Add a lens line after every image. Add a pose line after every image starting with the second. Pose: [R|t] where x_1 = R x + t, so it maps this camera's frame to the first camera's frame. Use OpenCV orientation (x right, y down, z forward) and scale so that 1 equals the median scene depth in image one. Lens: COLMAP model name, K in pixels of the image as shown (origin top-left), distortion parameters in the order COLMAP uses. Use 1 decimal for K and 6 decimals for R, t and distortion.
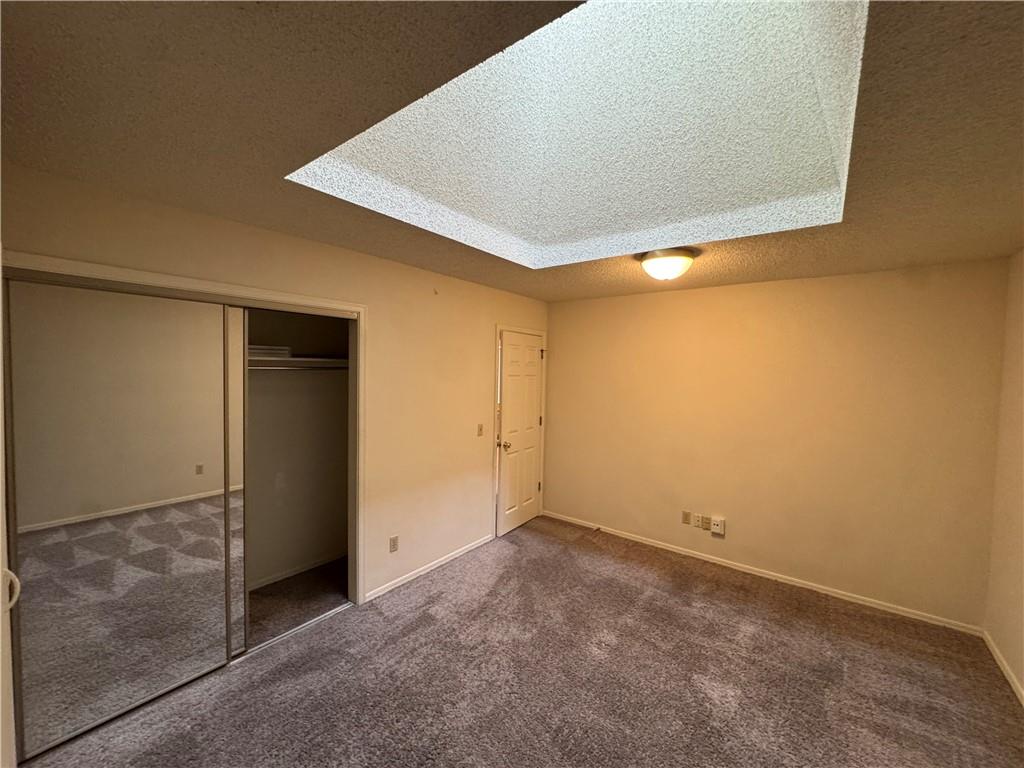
lens RADIAL K [[412.6, 0, 513.2], [0, 412.6, 384.4], [0, 0, 1]] dist [0.002425, 0.000892]
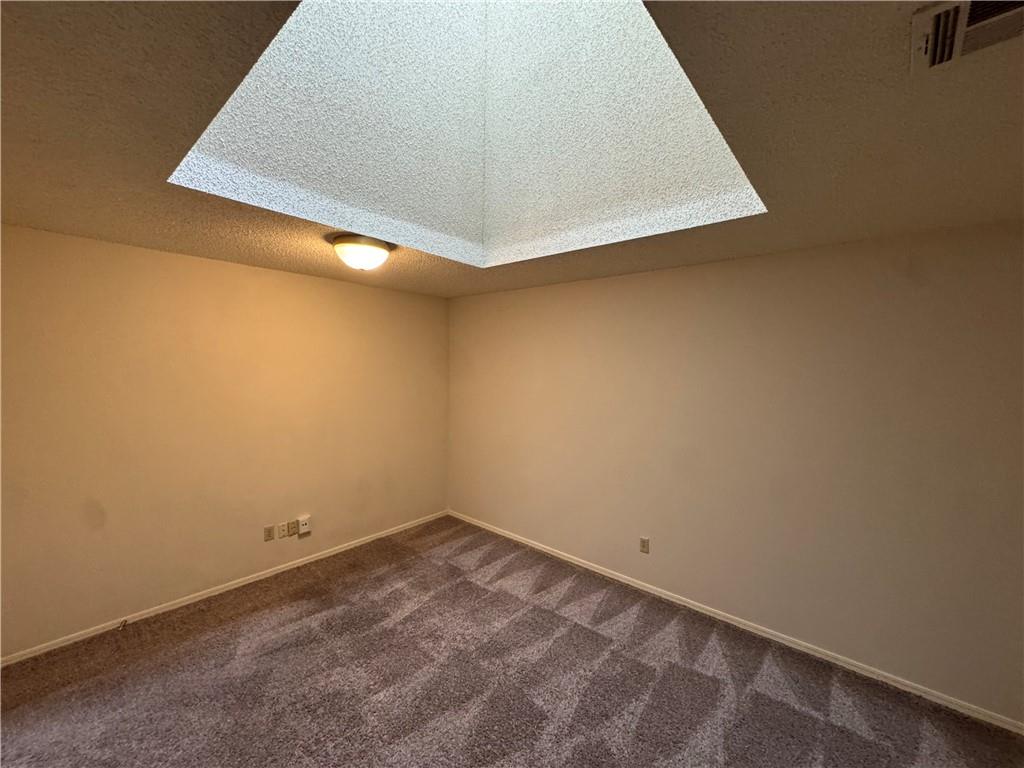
lens RADIAL K [[412.6, 0, 513.6], [0, 412.6, 384.8], [0, 0, 1]] dist [0.002425, 0.000892]
pose [[0.052804, -0.068132, 0.996278, -0.433806], [0.020099, 0.997540, 0.067153, -0.039365], [-0.998403, 0.016478, 0.054044, 0.479690]]
